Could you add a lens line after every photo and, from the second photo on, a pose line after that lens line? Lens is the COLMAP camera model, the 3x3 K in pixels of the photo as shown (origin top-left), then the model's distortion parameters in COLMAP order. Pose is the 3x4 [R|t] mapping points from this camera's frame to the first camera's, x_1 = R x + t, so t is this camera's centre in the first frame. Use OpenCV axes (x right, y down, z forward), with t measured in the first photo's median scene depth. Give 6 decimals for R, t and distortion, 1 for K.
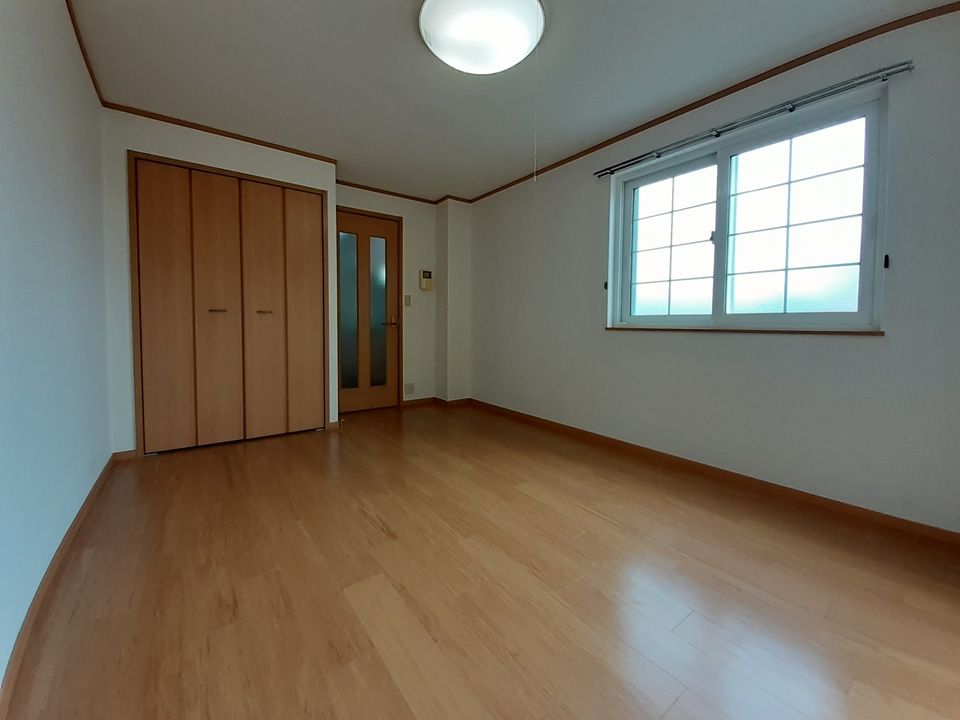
lens RADIAL K [[388.9, 0, 478.5], [0, 388.9, 338.0], [0, 0, 1]] dist [0.000509, 0.000005]
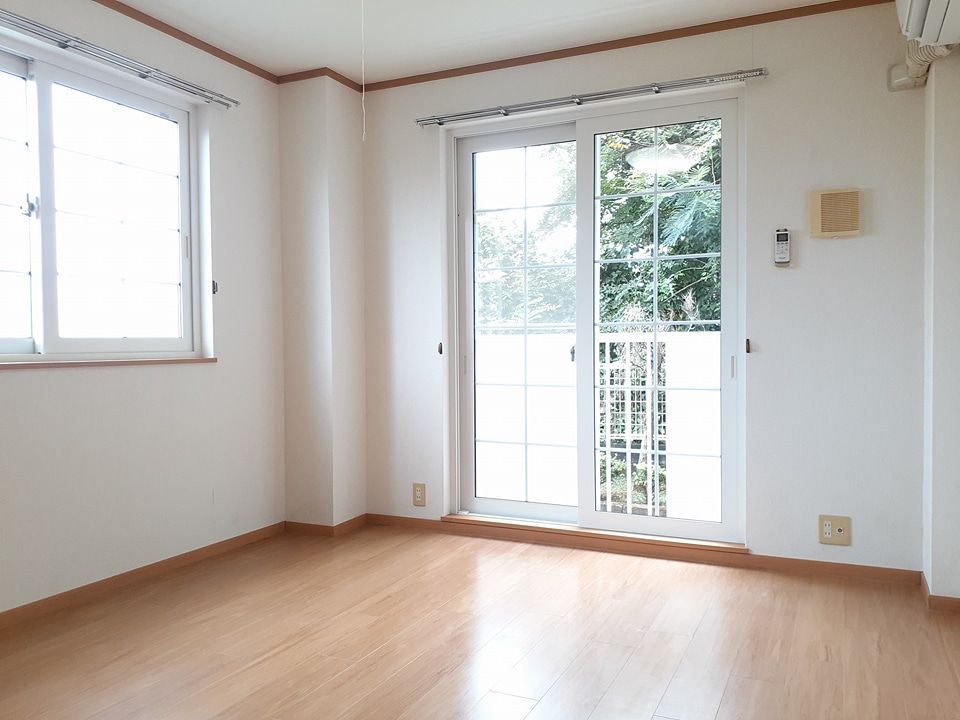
lens RADIAL K [[777.9, 0, 480.0], [0, 777.9, 360.0], [0, 0, 1]] dist [0.005616, 0.001321]
pose [[-0.469364, -0.020098, 0.882776, -0.952830], [0.043448, 0.998004, 0.045822, -0.067962], [-0.881935, 0.059862, -0.467554, 1.249414]]
